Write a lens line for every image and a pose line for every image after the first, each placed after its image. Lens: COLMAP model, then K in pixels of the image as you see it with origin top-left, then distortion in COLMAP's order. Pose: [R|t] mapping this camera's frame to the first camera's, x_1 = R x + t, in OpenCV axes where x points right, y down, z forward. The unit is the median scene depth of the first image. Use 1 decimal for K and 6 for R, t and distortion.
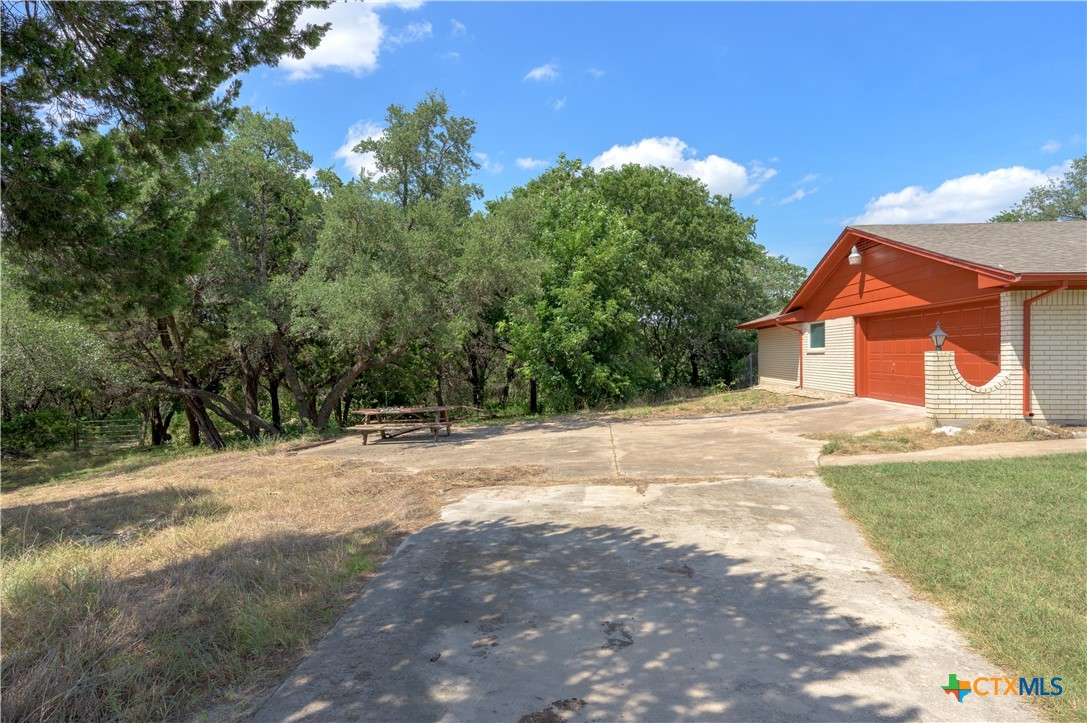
lens RADIAL K [[606.6, 0, 543.0], [0, 606.6, 360.4], [0, 0, 1]] dist [-0.001459, 0.003675]
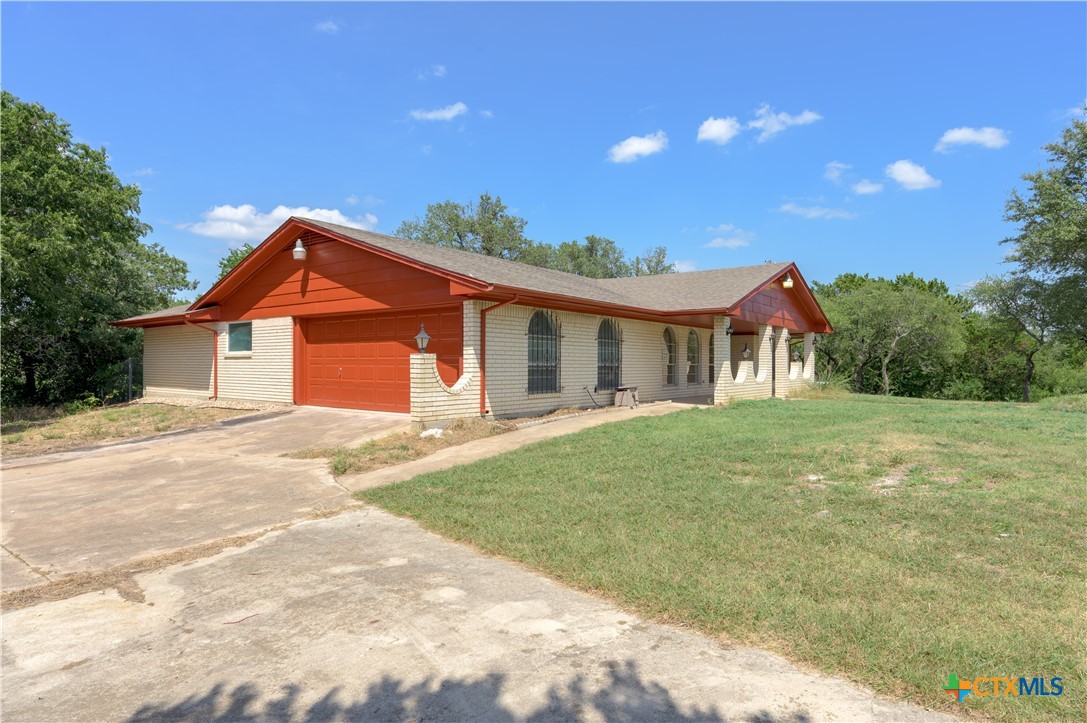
lens RADIAL K [[606.6, 0, 547.5], [0, 606.6, 358.6], [0, 0, 1]] dist [-0.001459, 0.003675]
pose [[0.539012, 0.011442, 0.842220, -0.074824], [0.003528, 0.999868, -0.015842, 0.009189], [-0.842291, 0.011511, 0.538901, 0.294352]]
